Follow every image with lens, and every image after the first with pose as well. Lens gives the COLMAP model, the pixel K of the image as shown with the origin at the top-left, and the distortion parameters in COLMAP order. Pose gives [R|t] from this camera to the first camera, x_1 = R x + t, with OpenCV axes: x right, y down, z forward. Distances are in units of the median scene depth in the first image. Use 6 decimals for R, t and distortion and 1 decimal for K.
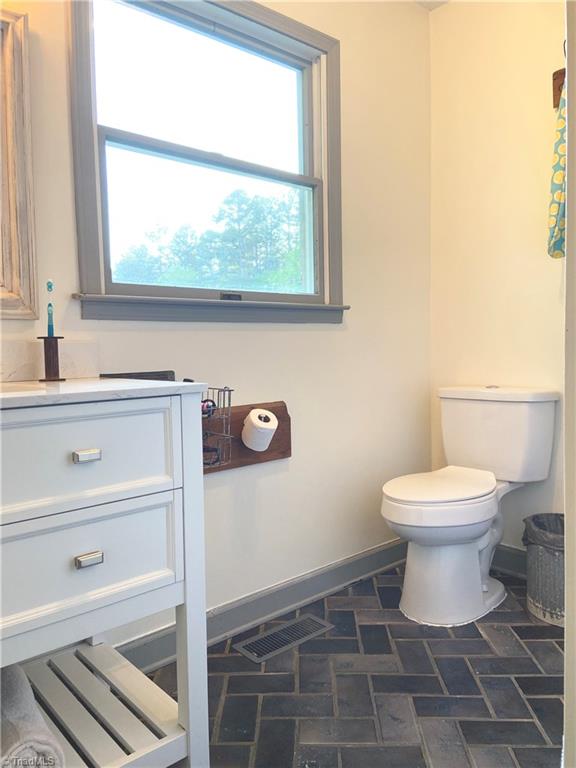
lens RADIAL K [[585.7, 0, 290.3], [0, 585.7, 379.6], [0, 0, 1]] dist [0.051696, -0.012169]
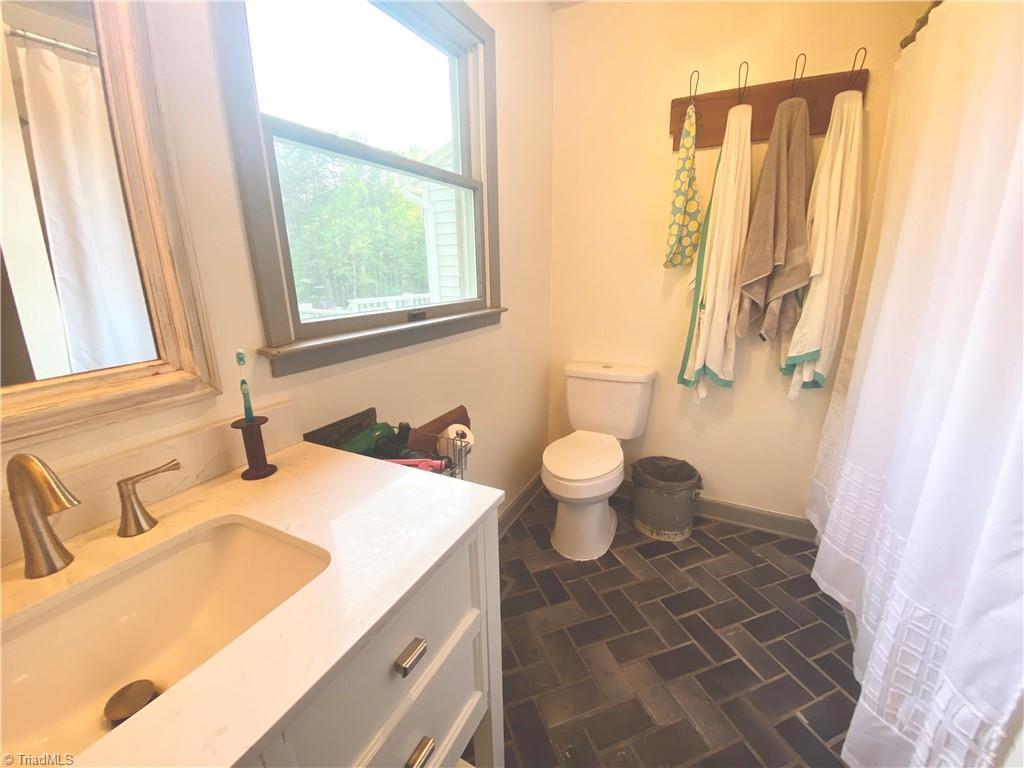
lens RADIAL K [[419.3, 0, 509.6], [0, 419.3, 387.9], [0, 0, 1]] dist [-0.001950, -0.000741]
pose [[0.933227, -0.094780, 0.346562, -0.201028], [0.016729, 0.974994, 0.221599, -0.169549], [-0.358899, -0.201004, 0.911476, 0.282052]]
